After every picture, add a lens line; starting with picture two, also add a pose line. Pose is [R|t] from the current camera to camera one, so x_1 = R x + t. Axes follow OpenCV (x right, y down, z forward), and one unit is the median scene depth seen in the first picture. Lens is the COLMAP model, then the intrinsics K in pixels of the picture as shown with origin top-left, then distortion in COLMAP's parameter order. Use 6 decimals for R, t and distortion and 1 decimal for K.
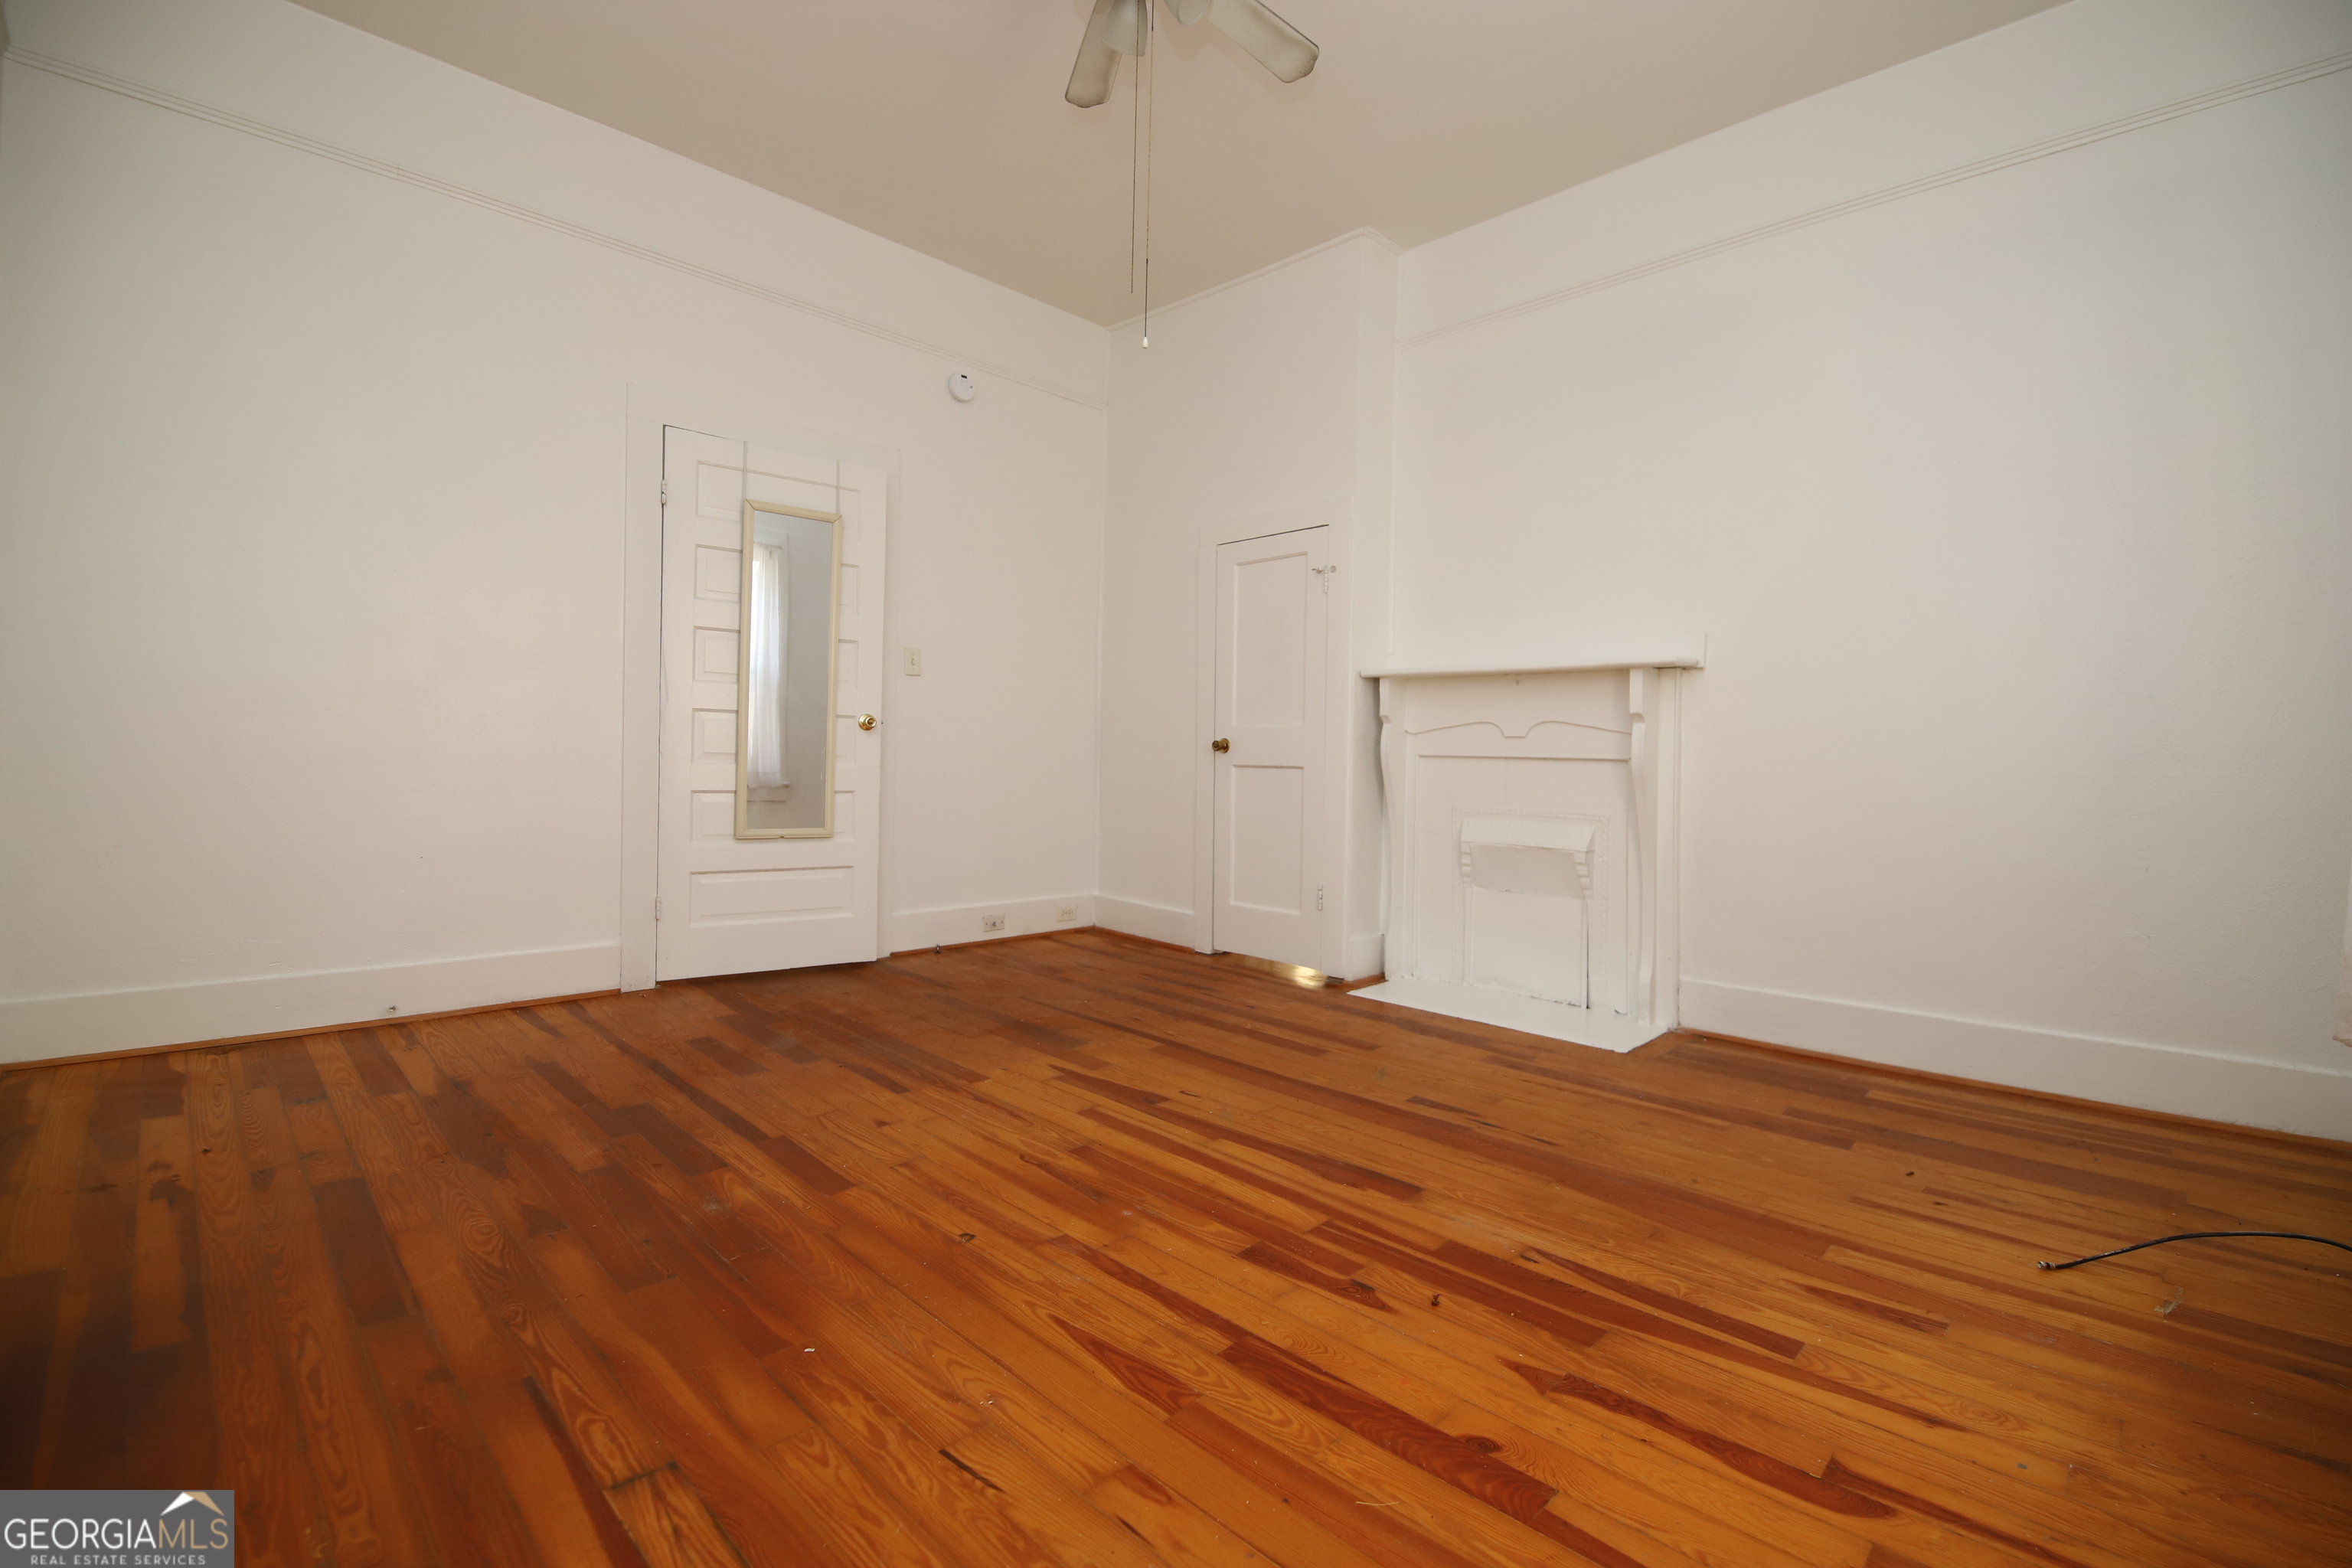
lens RADIAL K [[1032.8, 0, 1199.8], [0, 1032.8, 780.7], [0, 0, 1]] dist [-0.003830, -0.010045]
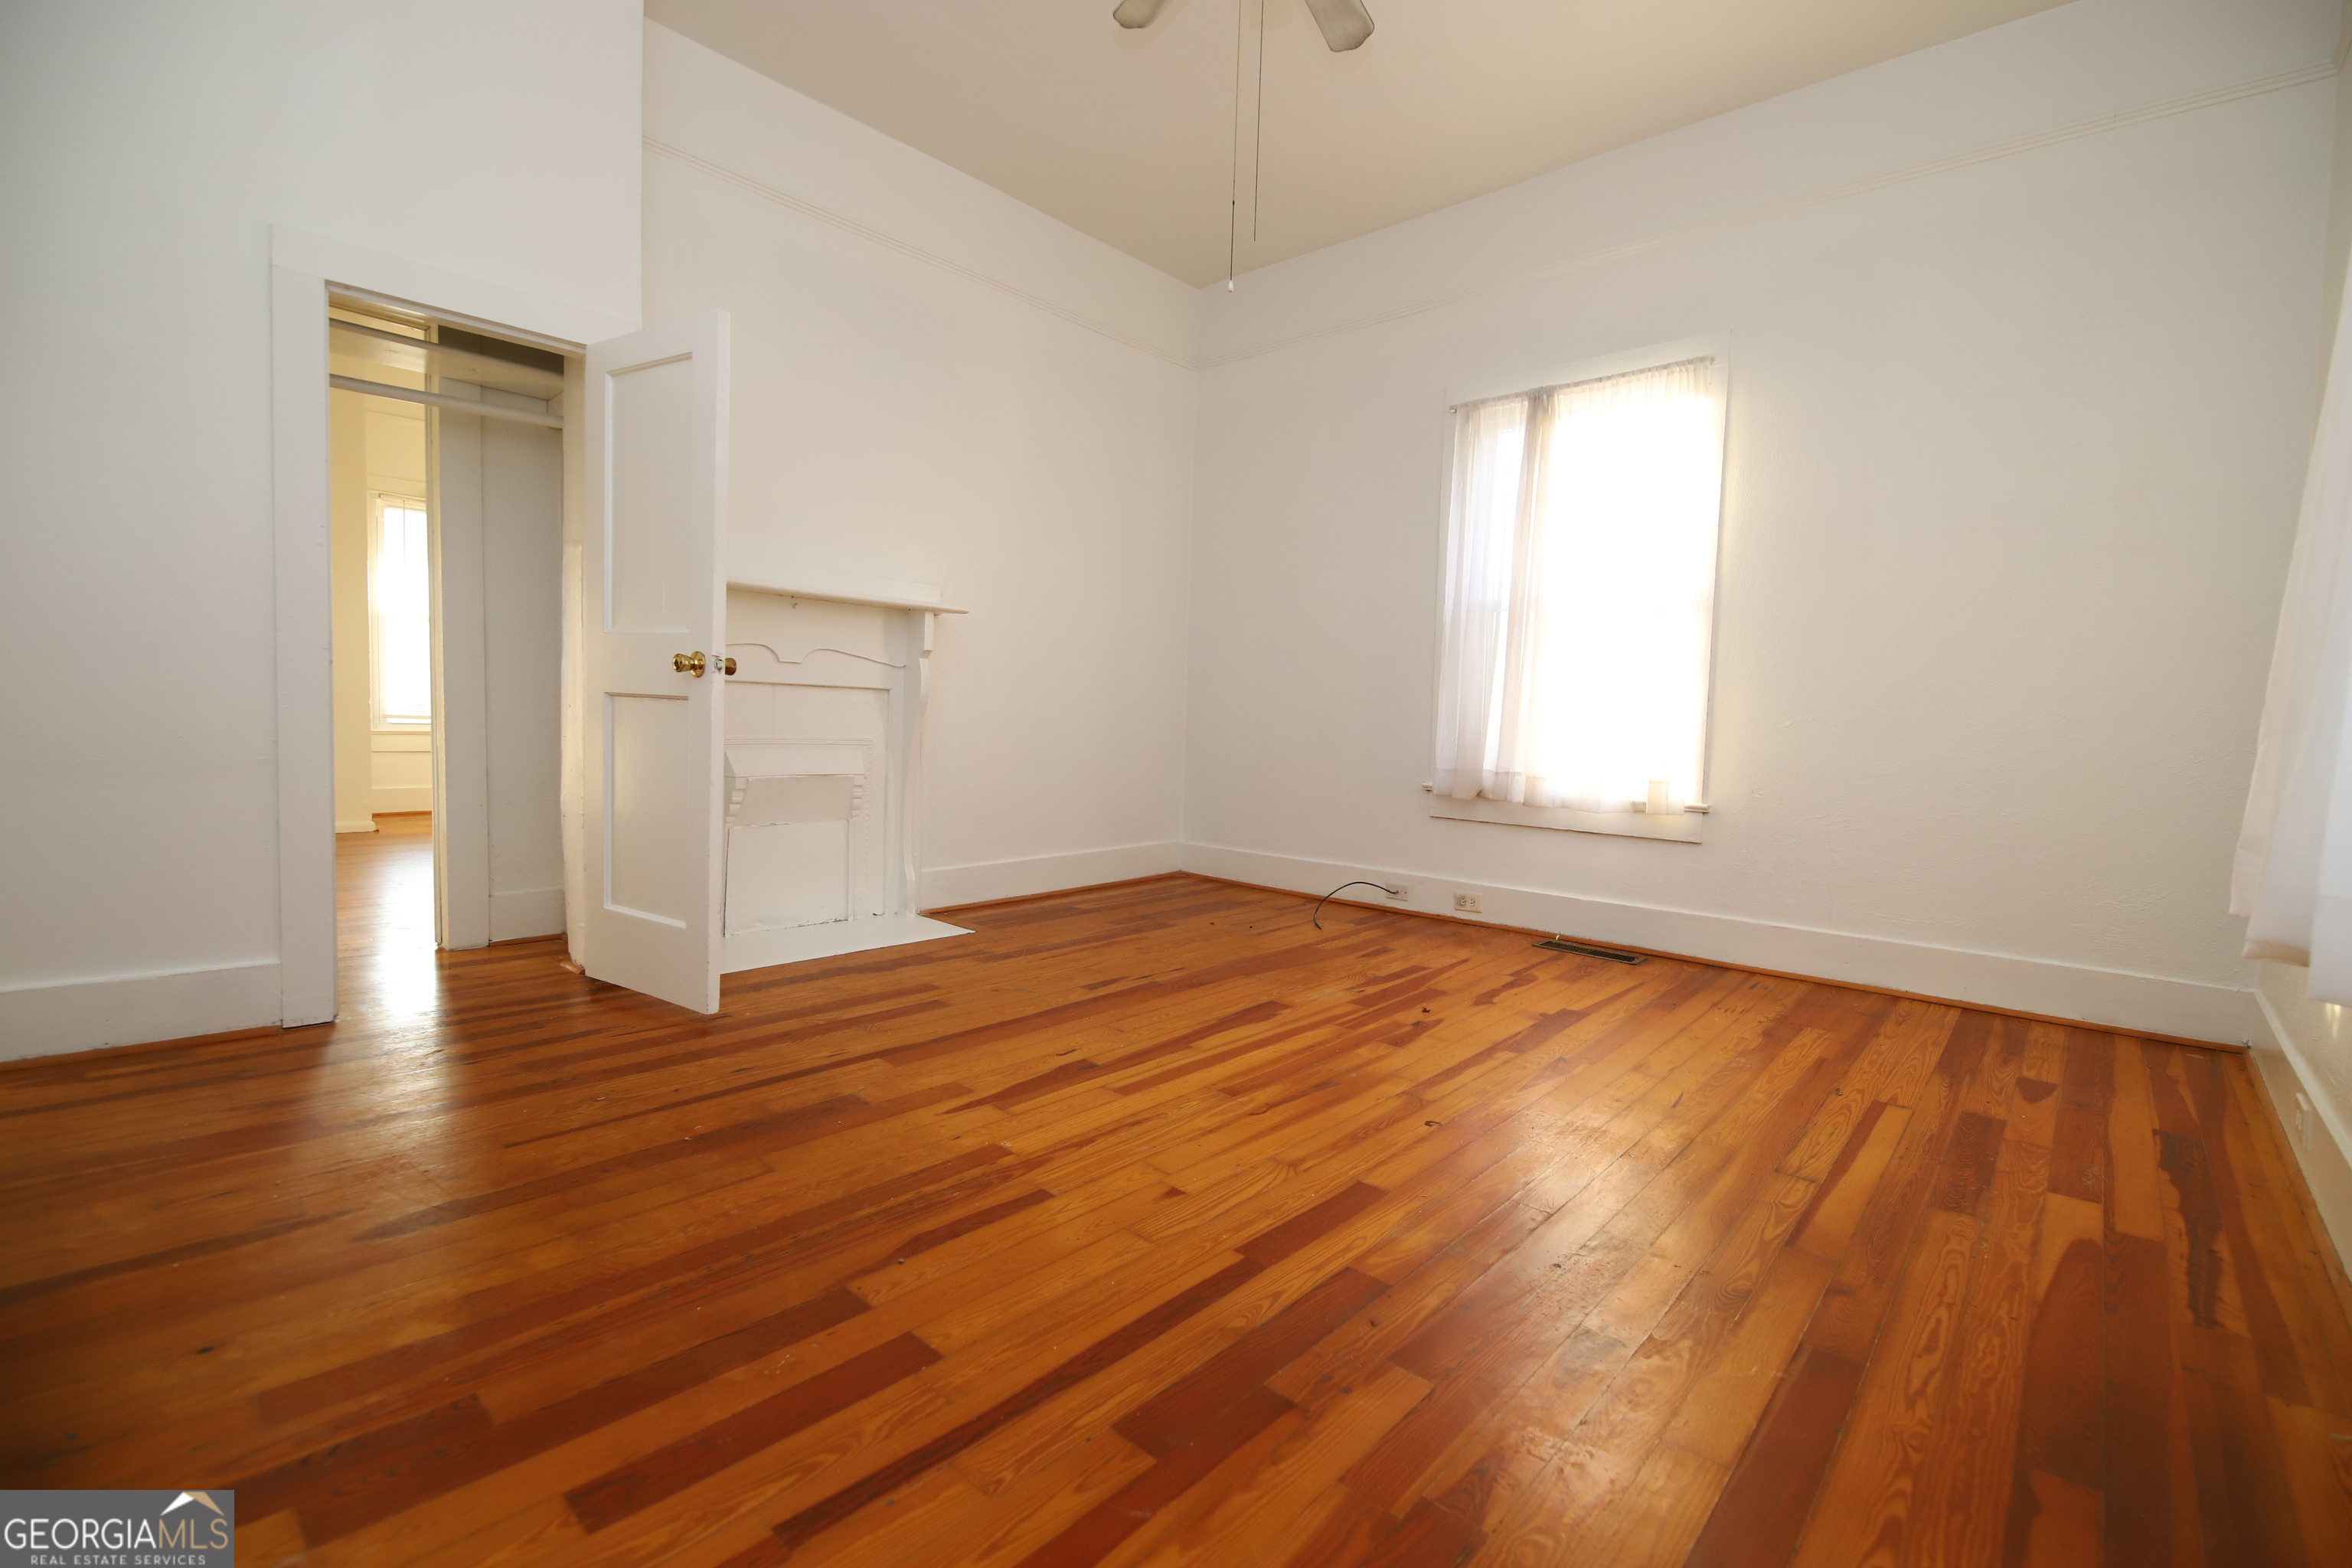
lens RADIAL K [[1032.8, 0, 1199.8], [0, 1032.8, 780.7], [0, 0, 1]] dist [-0.003830, -0.010045]
pose [[-0.059036, -0.085820, 0.994560, -1.098375], [-0.013106, 0.996278, 0.085190, -0.031581], [-0.998170, -0.008005, -0.059941, 1.097579]]
